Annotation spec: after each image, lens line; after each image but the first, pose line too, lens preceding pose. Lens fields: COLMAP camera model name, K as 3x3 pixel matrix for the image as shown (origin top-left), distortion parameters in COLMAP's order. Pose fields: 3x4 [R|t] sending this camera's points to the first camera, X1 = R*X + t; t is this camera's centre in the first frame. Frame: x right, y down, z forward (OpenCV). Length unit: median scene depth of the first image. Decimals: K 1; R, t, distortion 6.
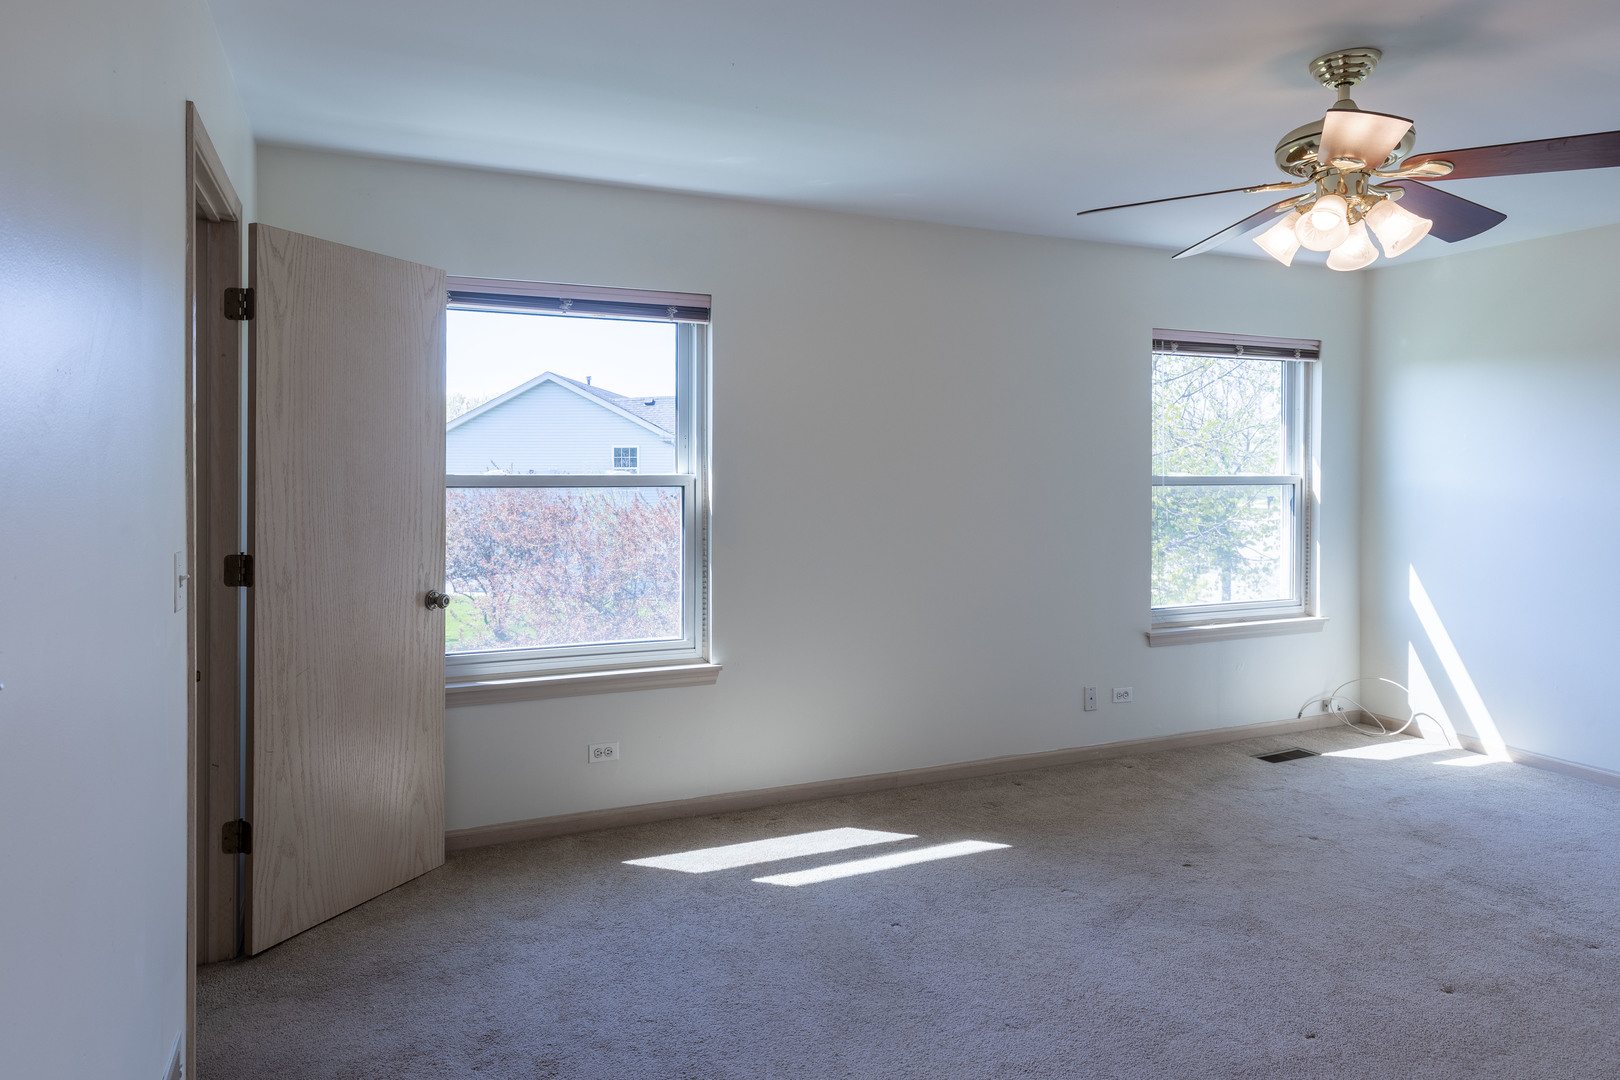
lens RADIAL K [[928.8, 0, 817.5], [0, 928.8, 475.4], [0, 0, 1]] dist [0.001368, -0.001296]
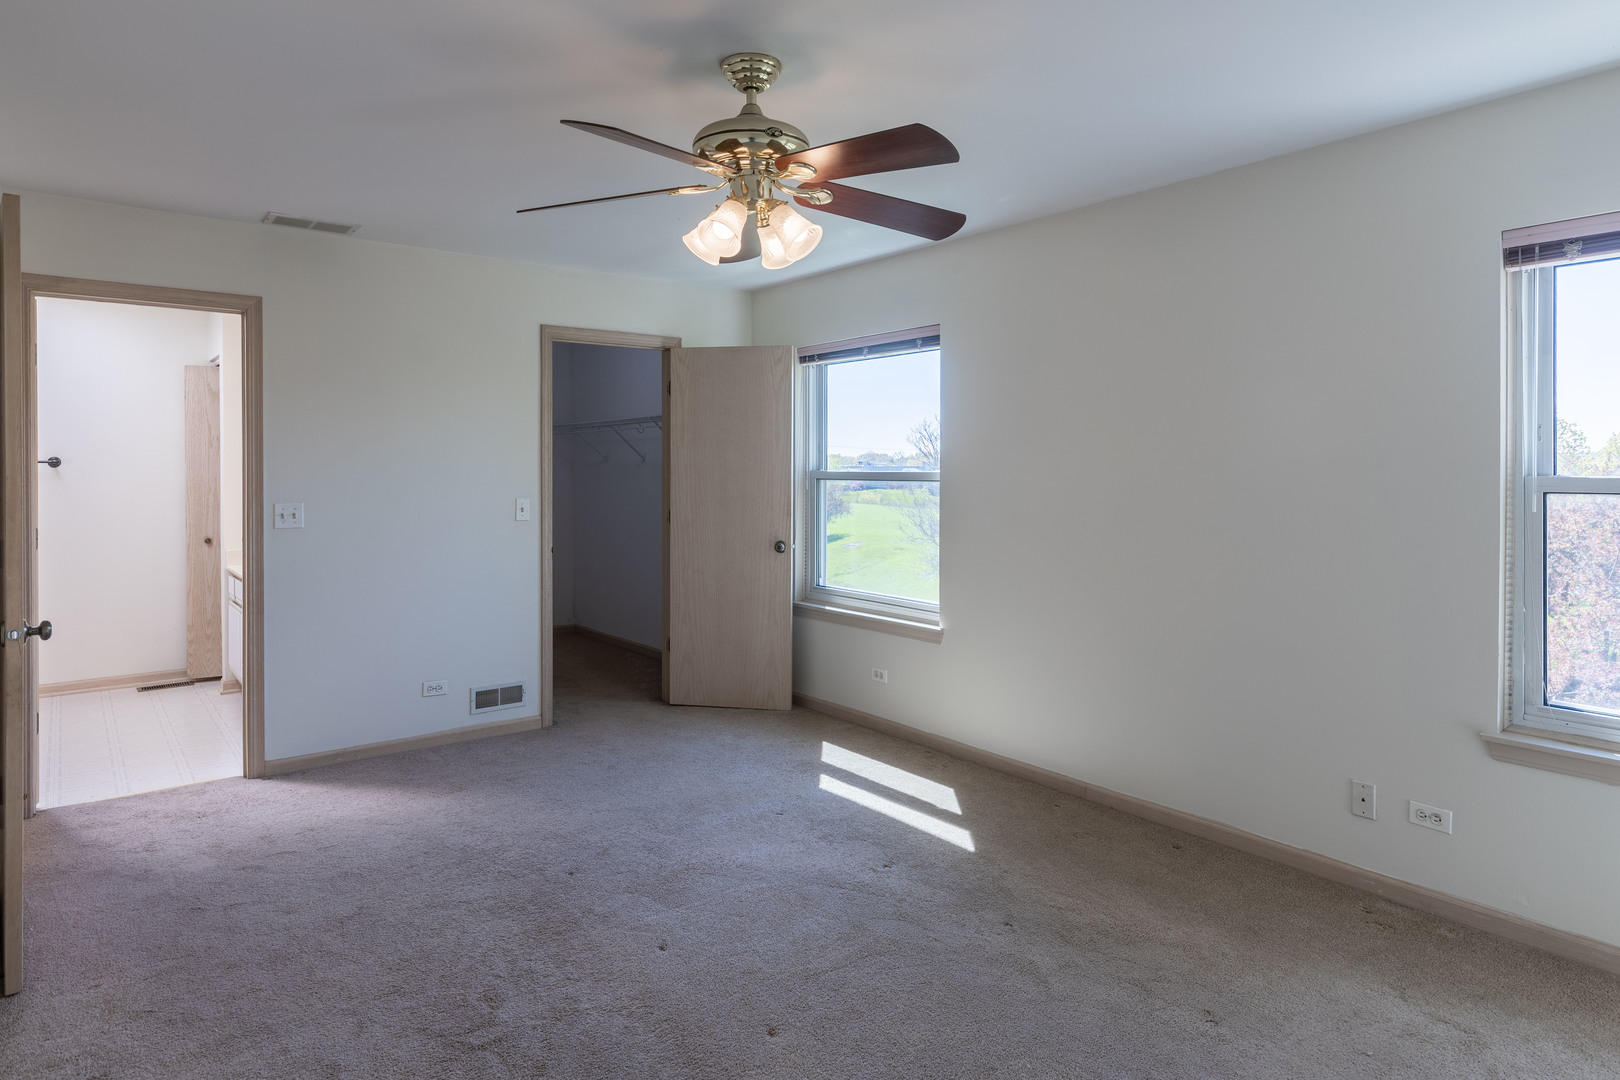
lens RADIAL K [[928.8, 0, 817.5], [0, 928.8, 475.4], [0, 0, 1]] dist [0.001368, -0.001296]
pose [[0.285912, 0.004728, -0.958244, 1.044758], [-0.007445, 0.999969, 0.002712, 0.002004], [0.958227, 0.006359, 0.285938, 0.519521]]
